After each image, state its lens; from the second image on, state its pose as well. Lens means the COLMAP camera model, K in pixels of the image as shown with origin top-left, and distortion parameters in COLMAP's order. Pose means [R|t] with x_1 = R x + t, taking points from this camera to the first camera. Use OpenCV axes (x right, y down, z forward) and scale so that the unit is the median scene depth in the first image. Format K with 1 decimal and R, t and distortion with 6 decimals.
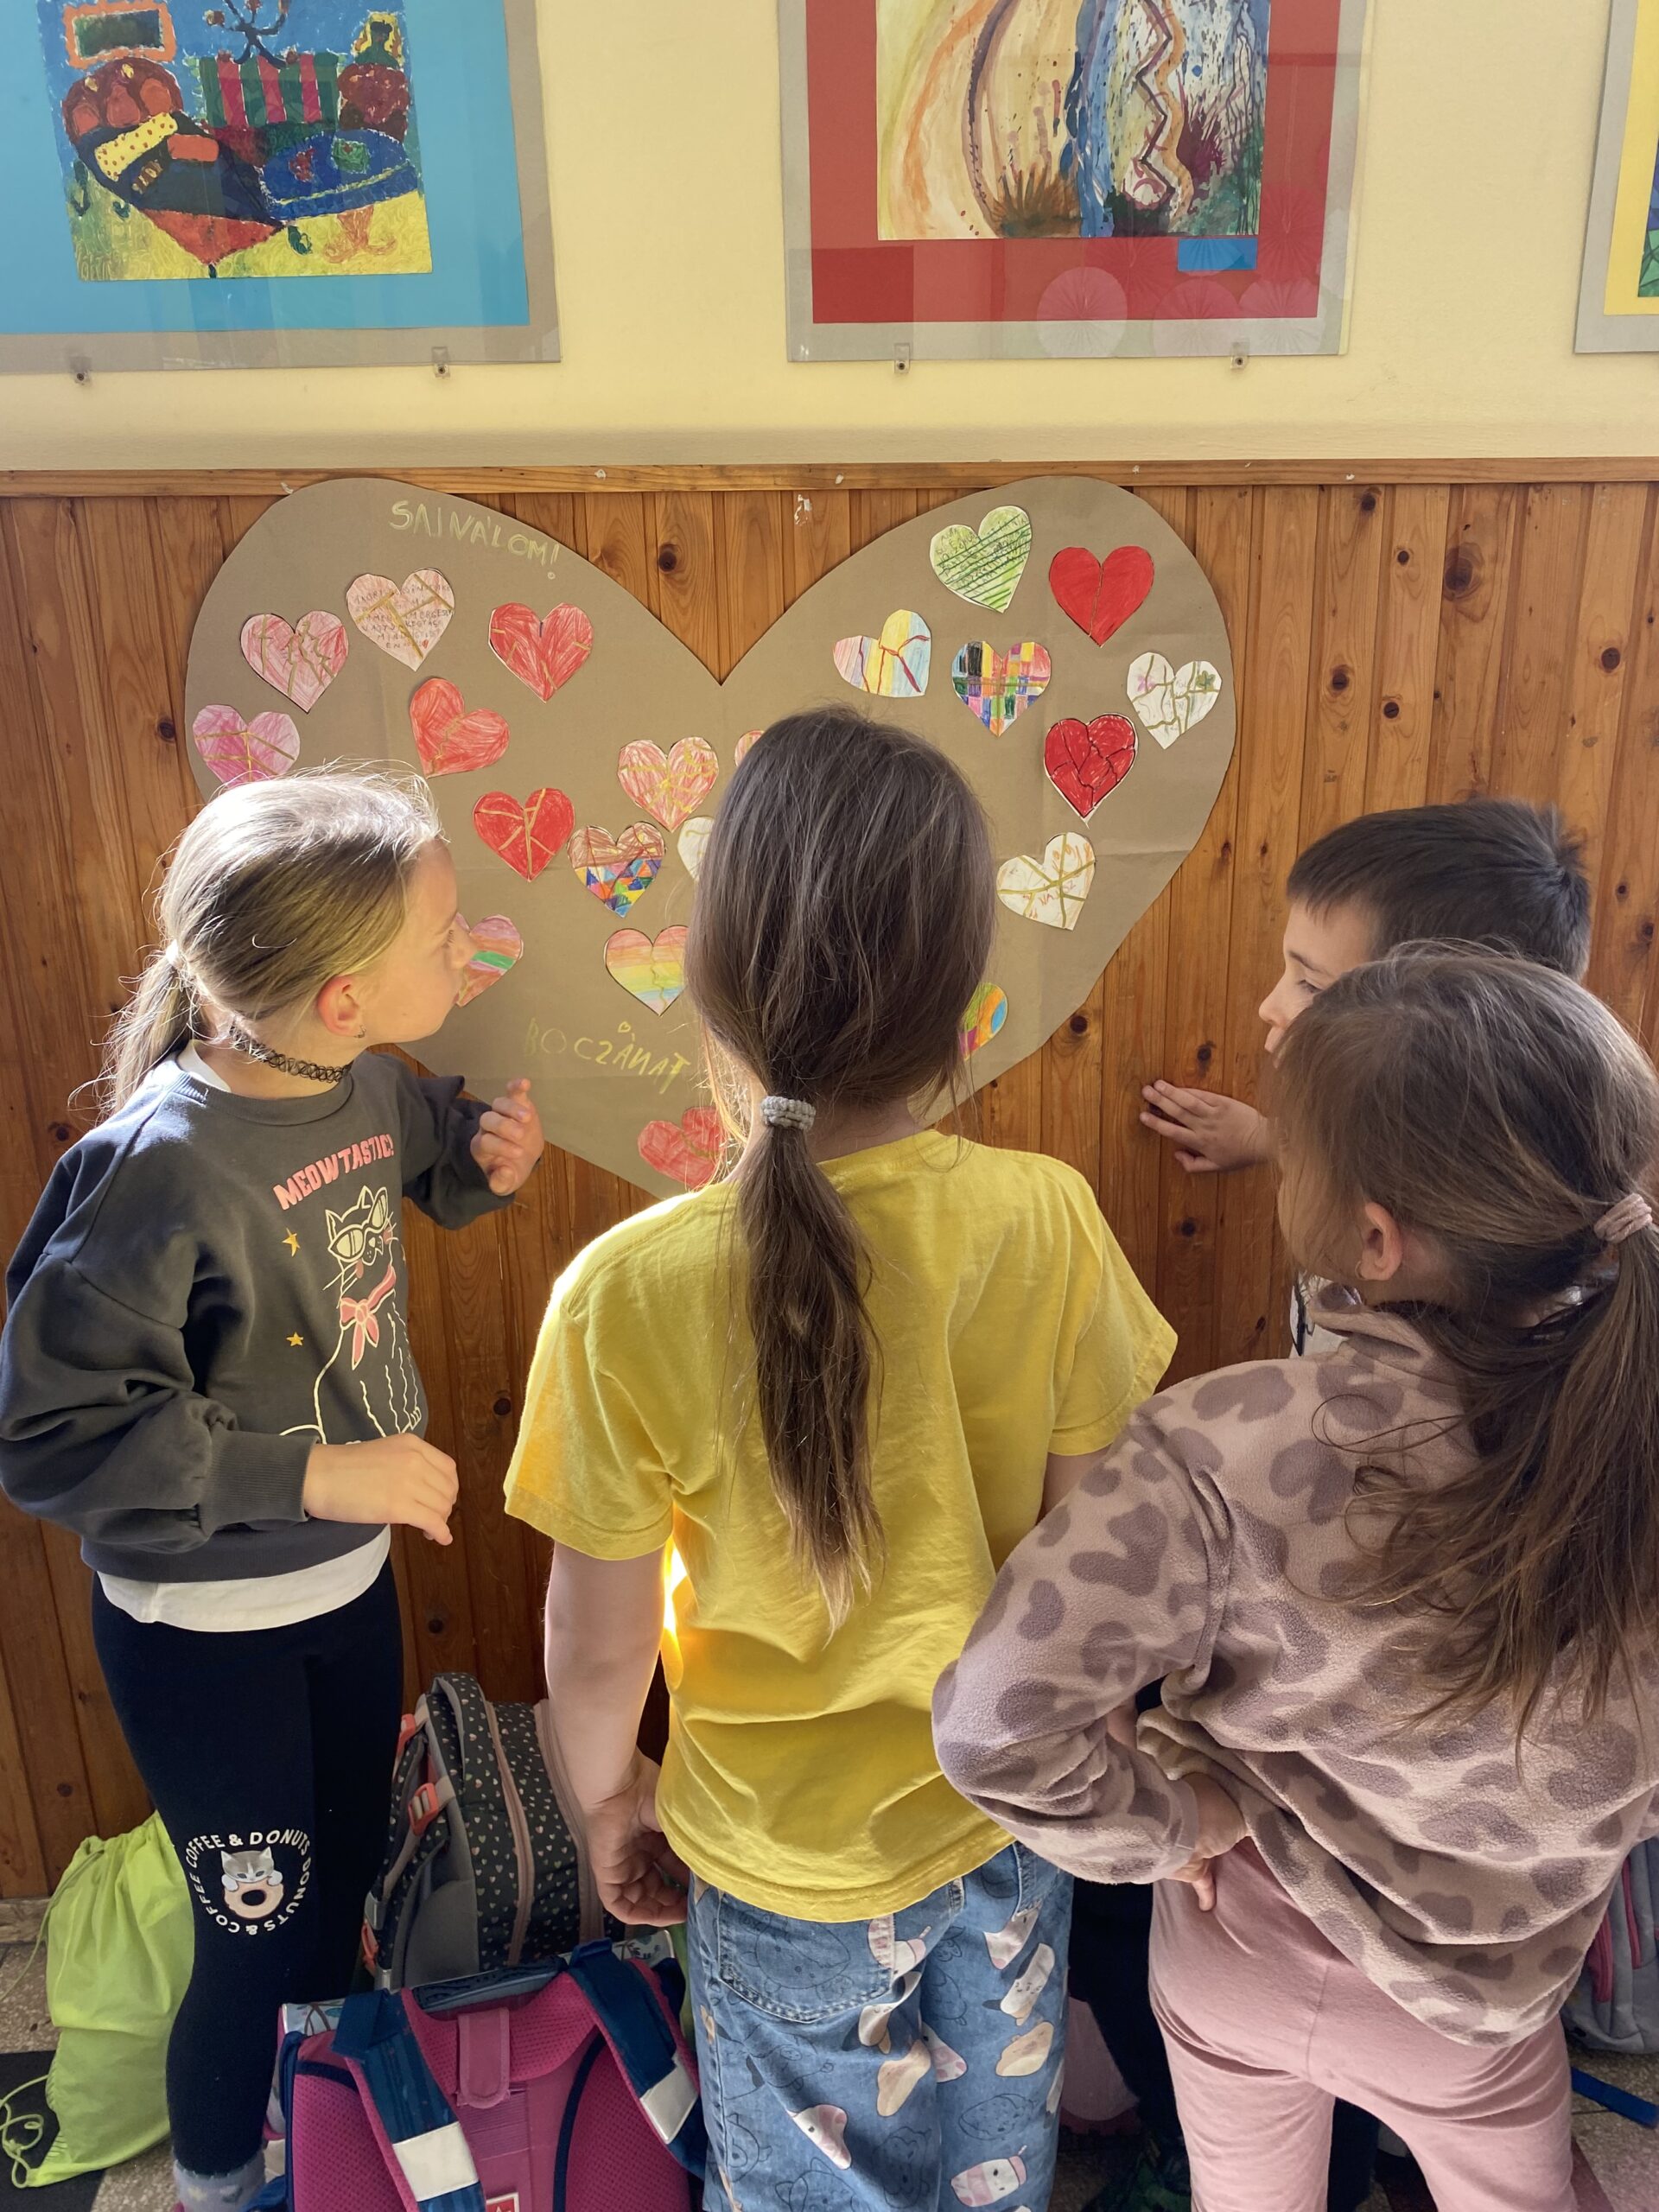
lens RADIAL K [[1500.5, 0, 882.9], [0, 1500.5, 999.0], [0, 0, 1]] dist [0.097896, -0.094048]
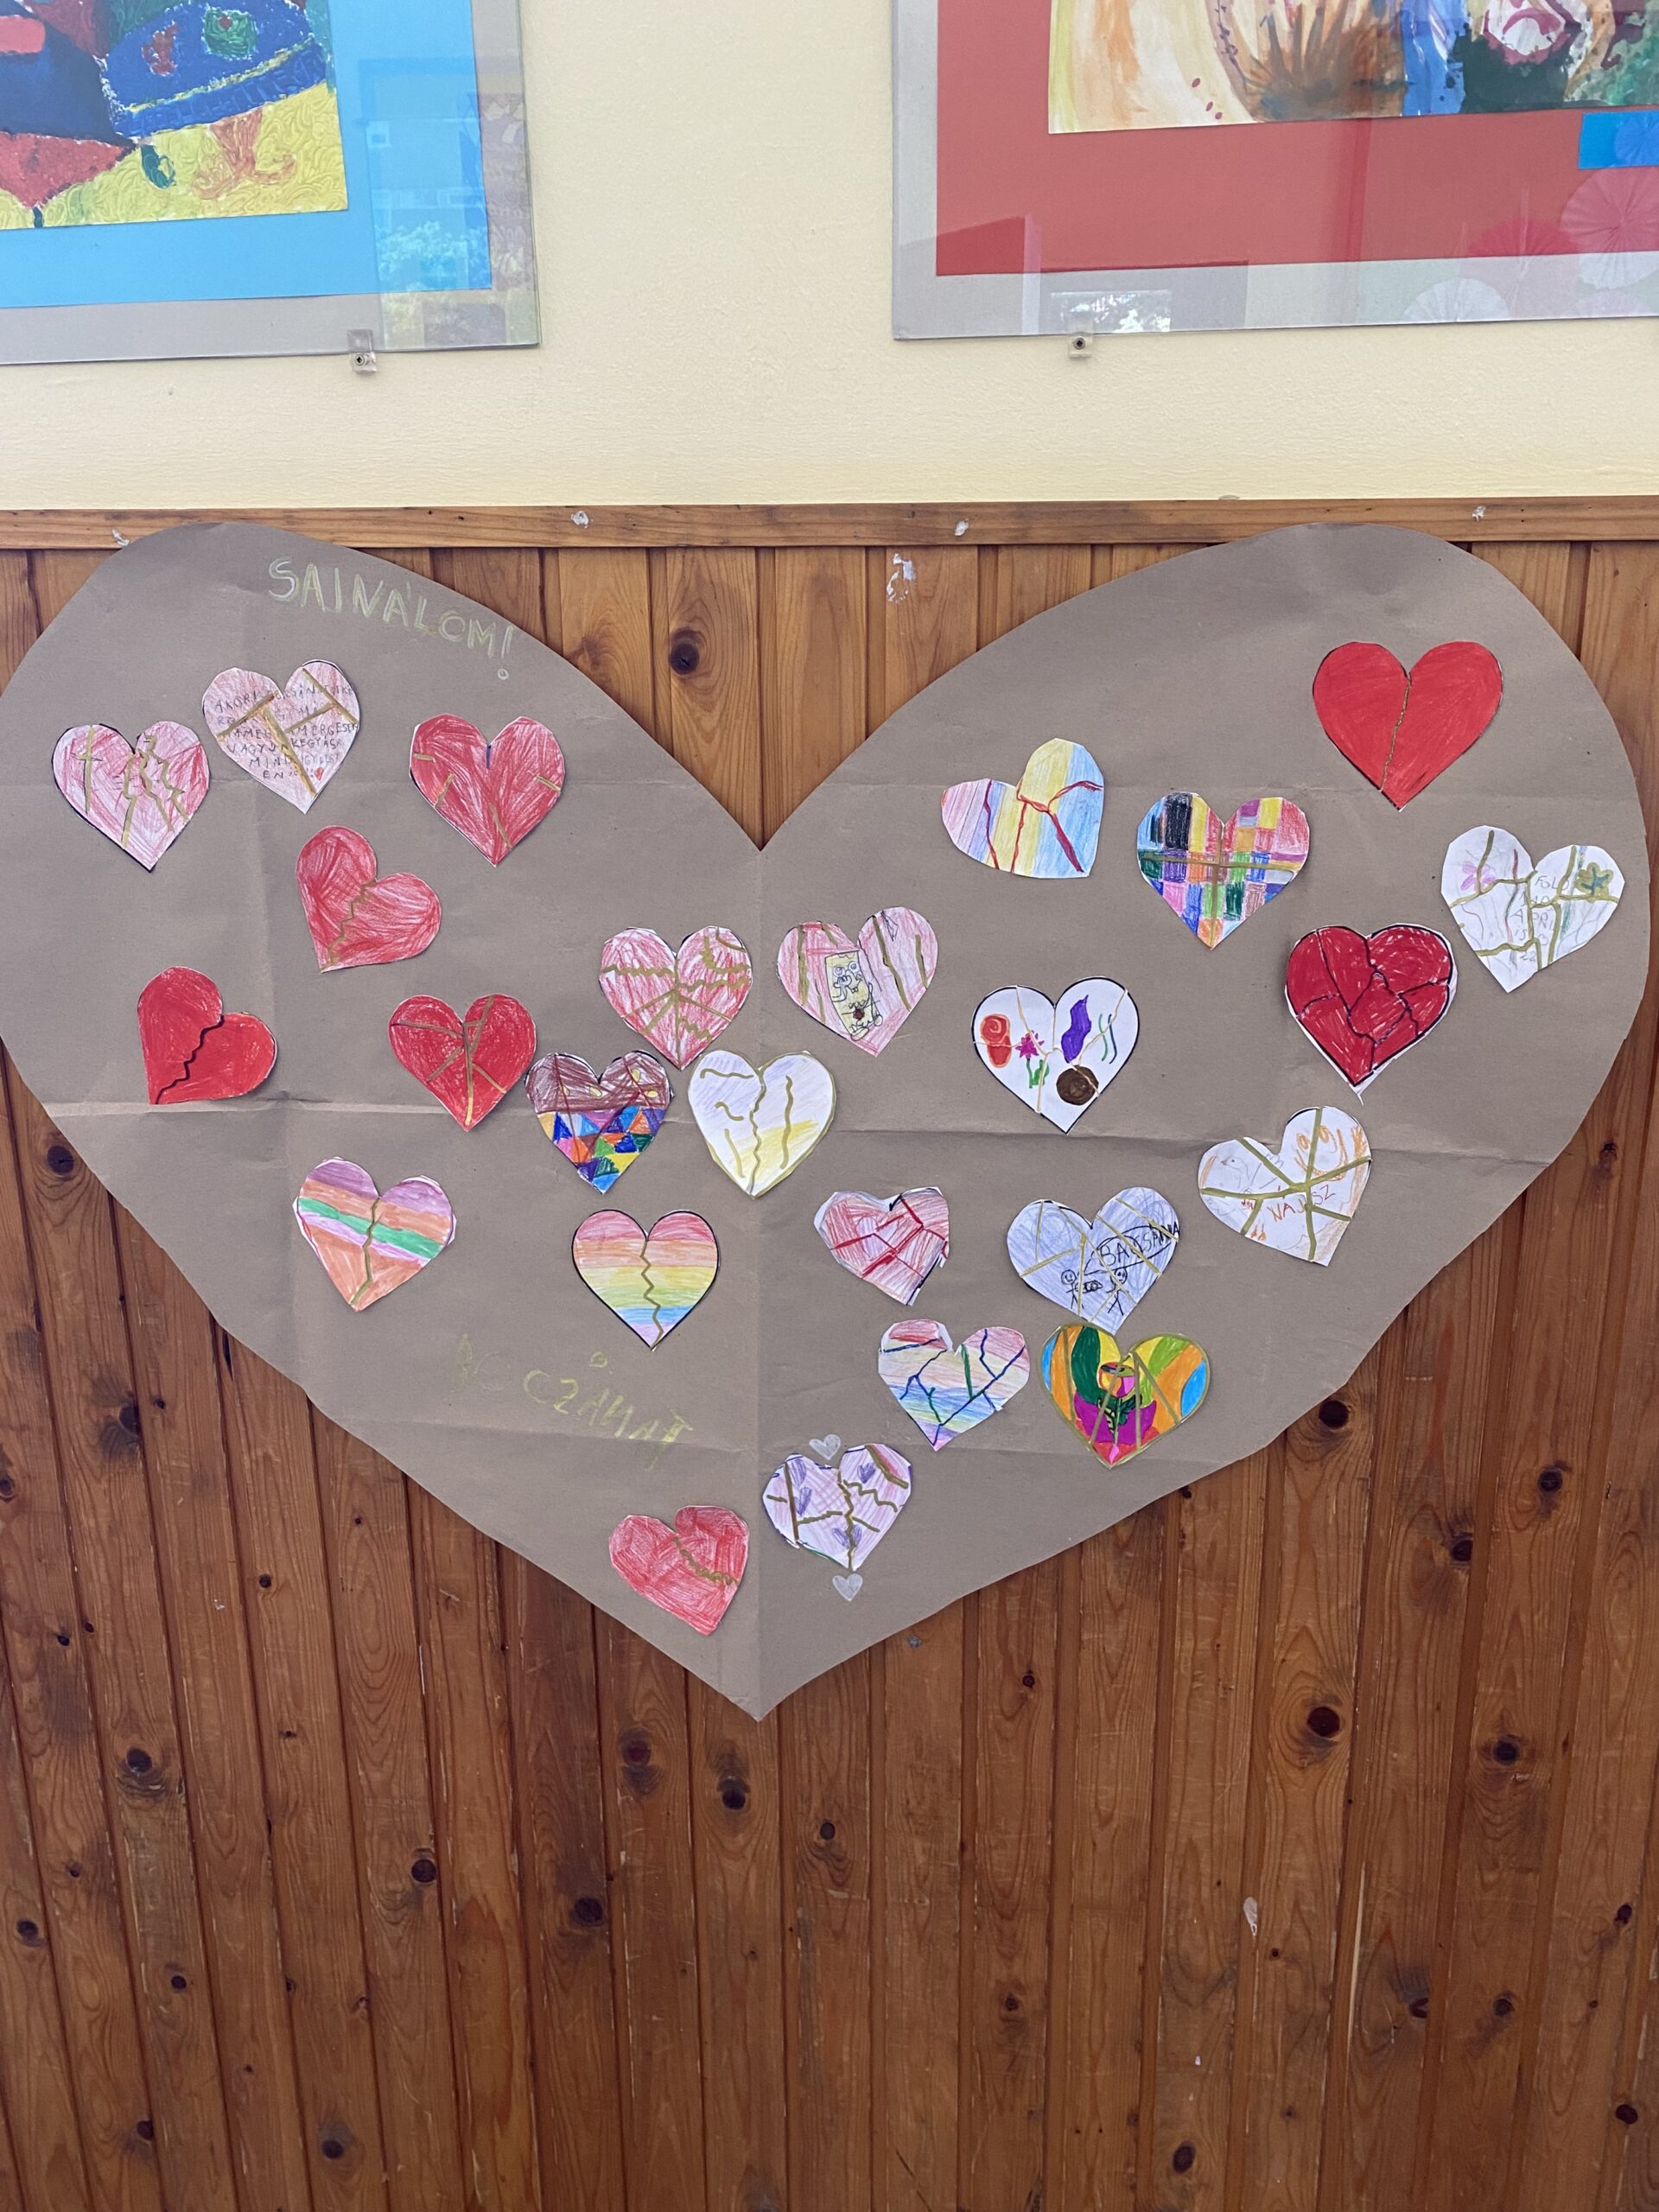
lens RADIAL K [[1500.5, 0, 882.9], [0, 1500.5, 999.0], [0, 0, 1]] dist [0.097896, -0.094048]
pose [[0.981723, 0.059979, -0.180618, 0.060504], [-0.067121, 0.997176, -0.033687, -0.130980], [0.178087, 0.045194, 0.982976, 0.403123]]
